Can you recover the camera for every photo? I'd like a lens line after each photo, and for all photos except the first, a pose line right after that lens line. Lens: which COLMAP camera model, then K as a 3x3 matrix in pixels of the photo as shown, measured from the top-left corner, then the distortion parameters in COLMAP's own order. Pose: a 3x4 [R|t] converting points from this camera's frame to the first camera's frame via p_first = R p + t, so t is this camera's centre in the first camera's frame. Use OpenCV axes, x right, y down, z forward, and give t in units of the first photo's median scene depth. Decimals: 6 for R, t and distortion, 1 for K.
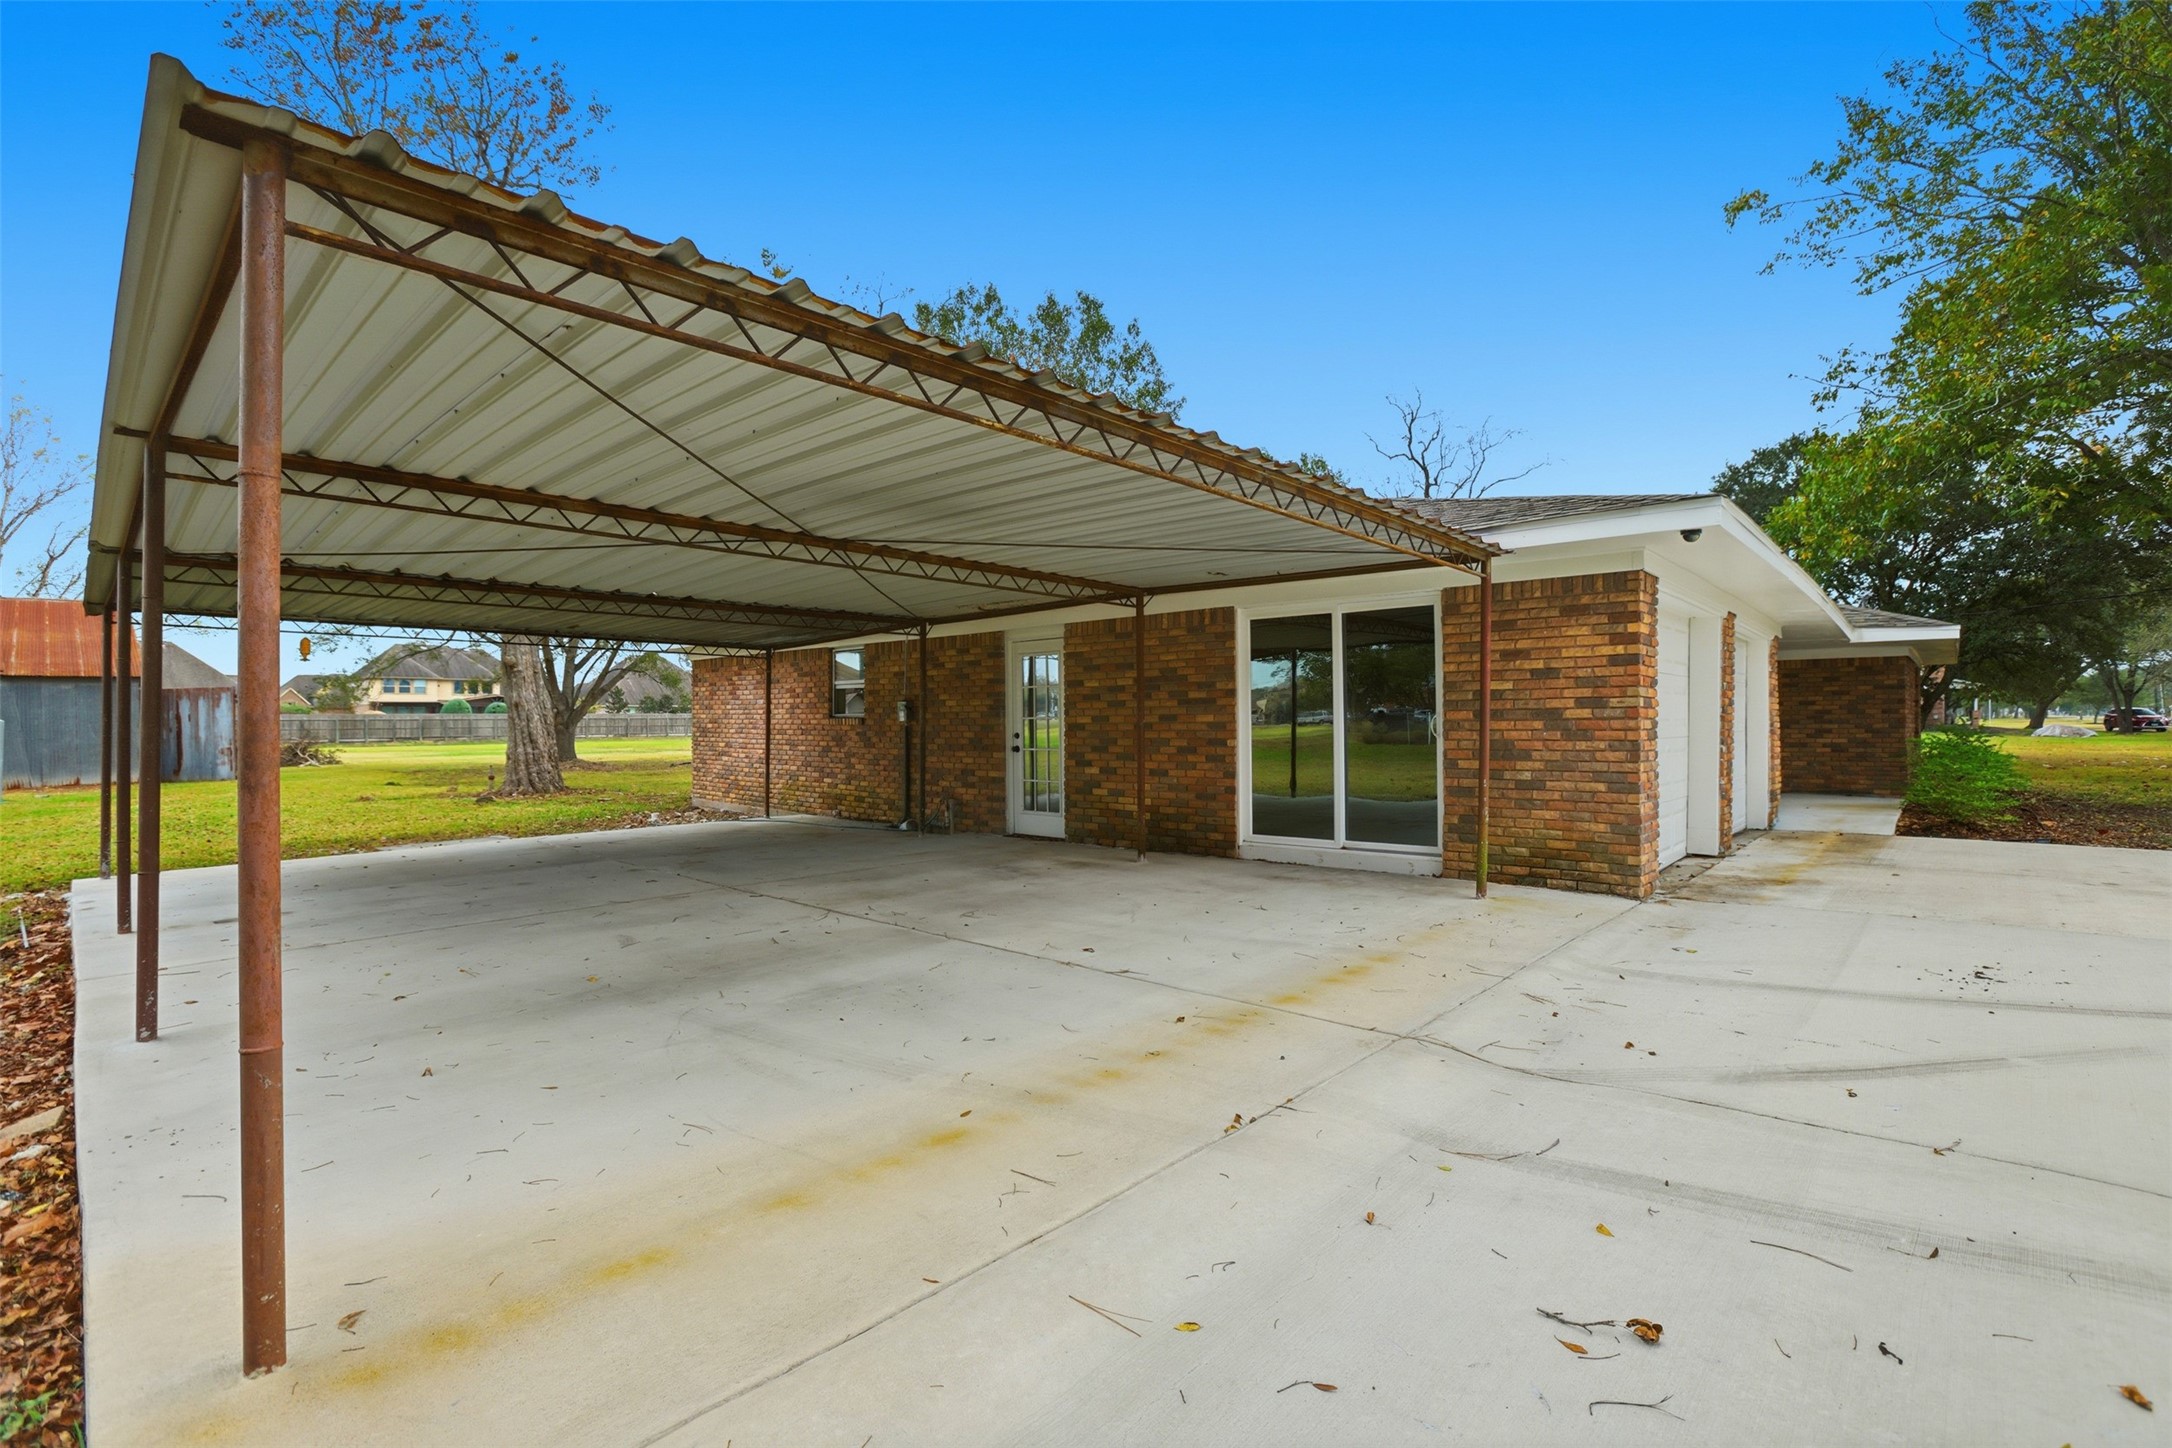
lens RADIAL K [[978.5, 0, 1086.0], [0, 978.5, 724.0], [0, 0, 1]] dist [-0.022468, -0.000015]
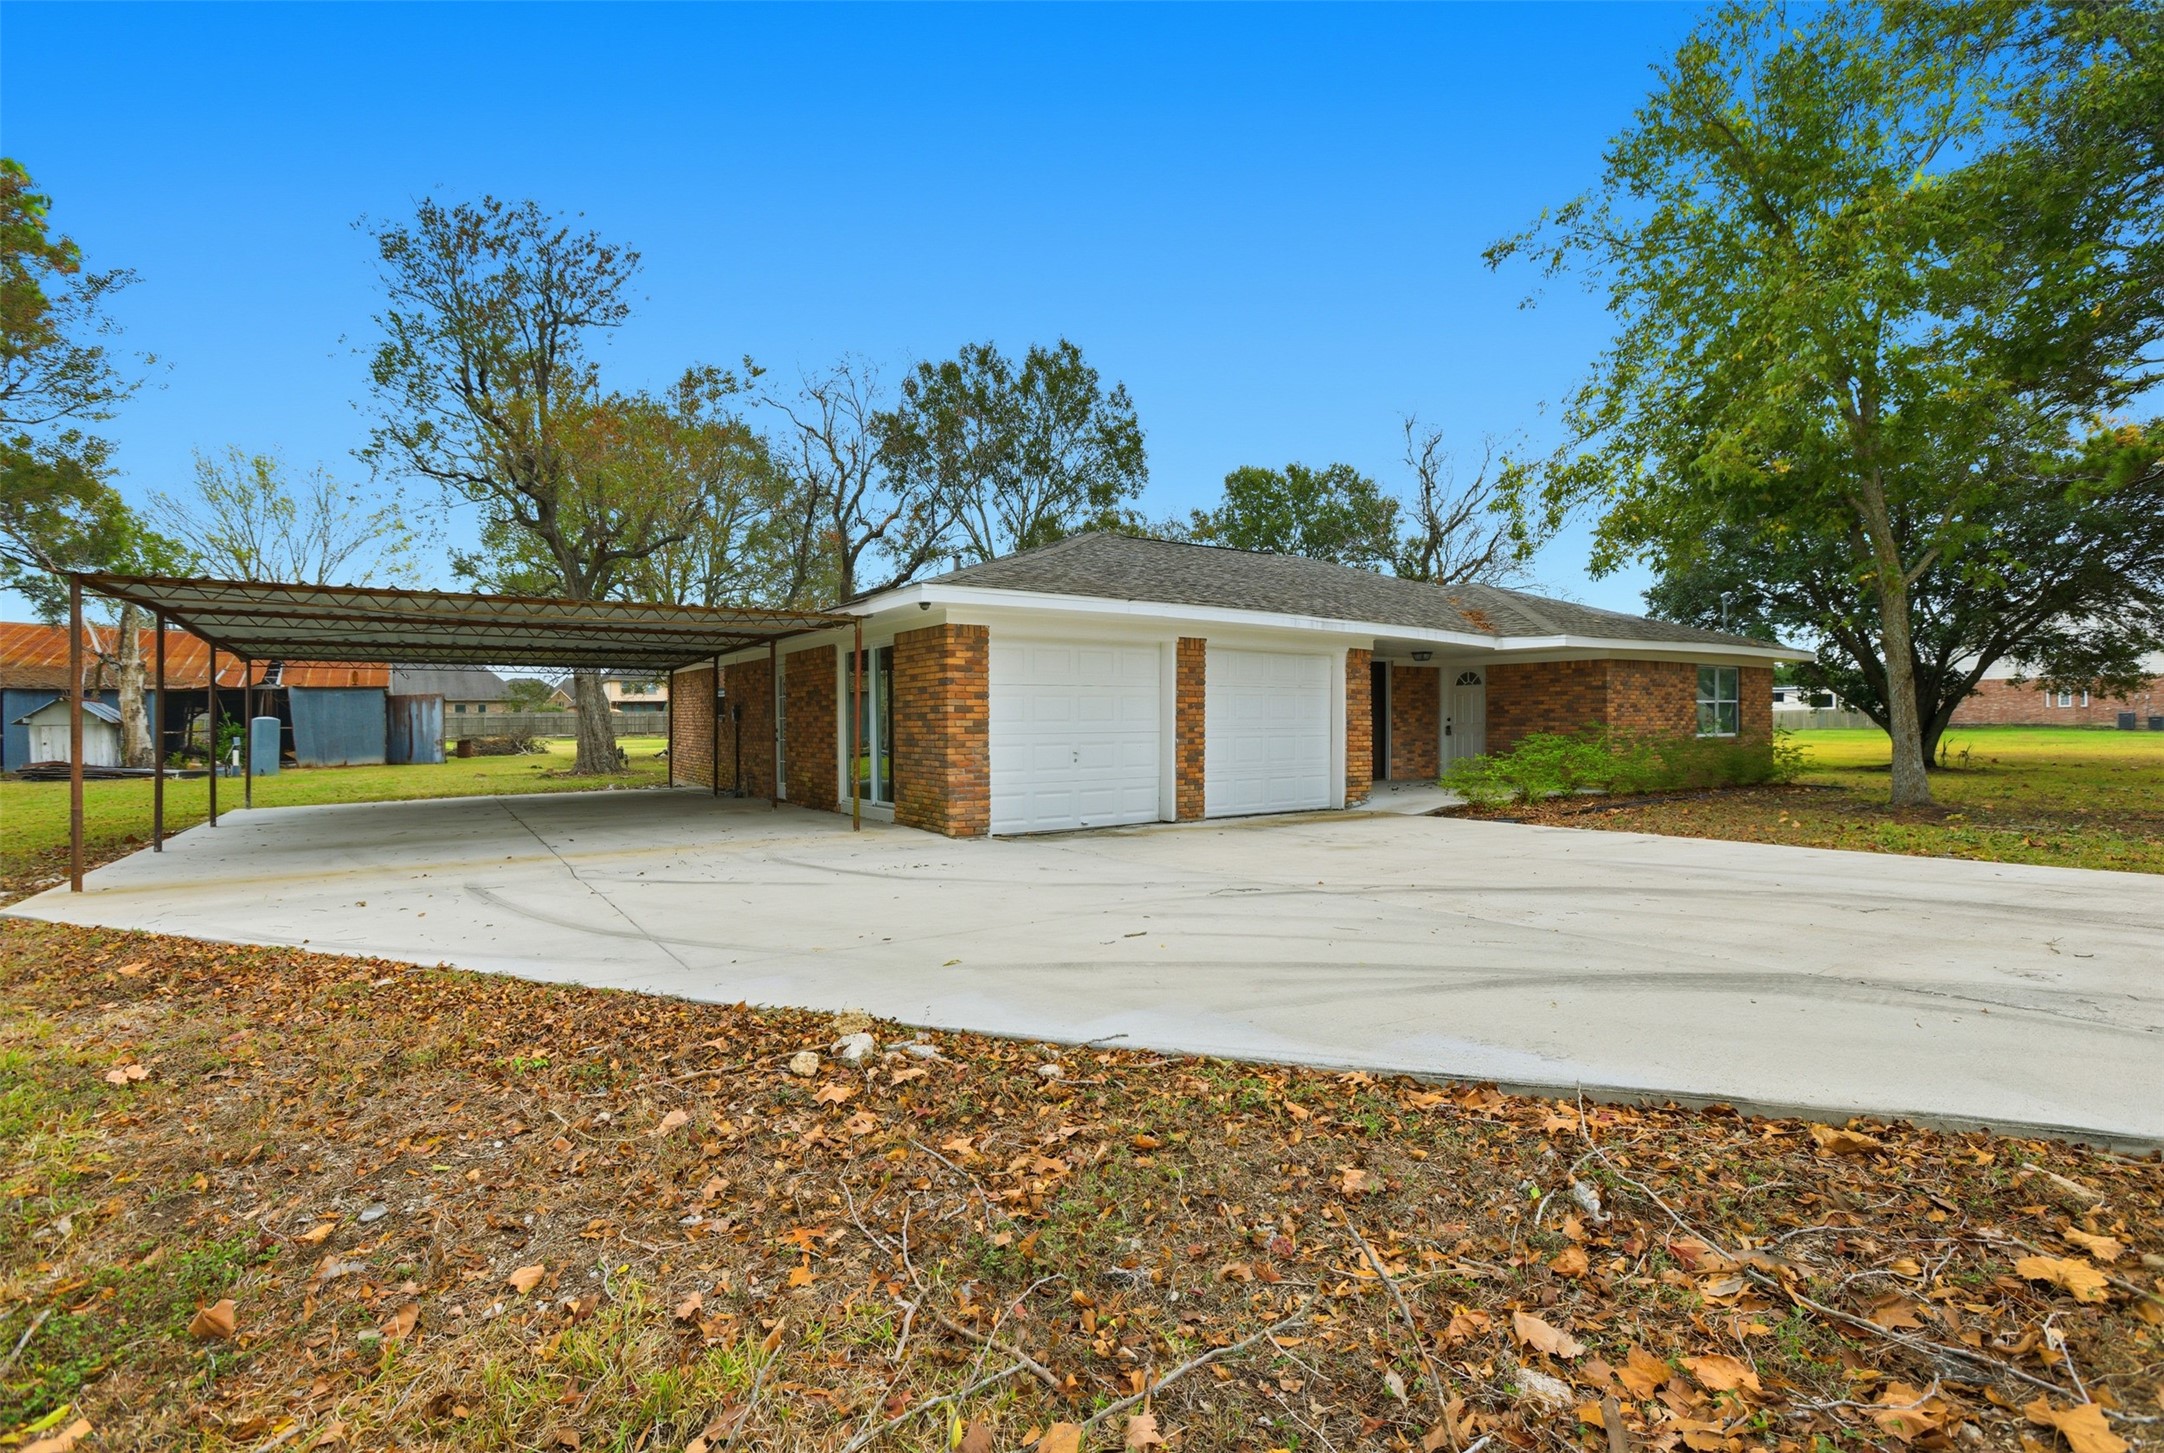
lens RADIAL K [[990.6, 0, 1082.0], [0, 990.6, 726.5], [0, 0, 1]] dist [-0.001063, 0.000086]
pose [[0.976211, -0.000752, -0.216821, 0.274540], [0.002461, 0.999968, 0.007609, -0.001730], [0.216808, -0.007962, 0.976182, -0.131055]]
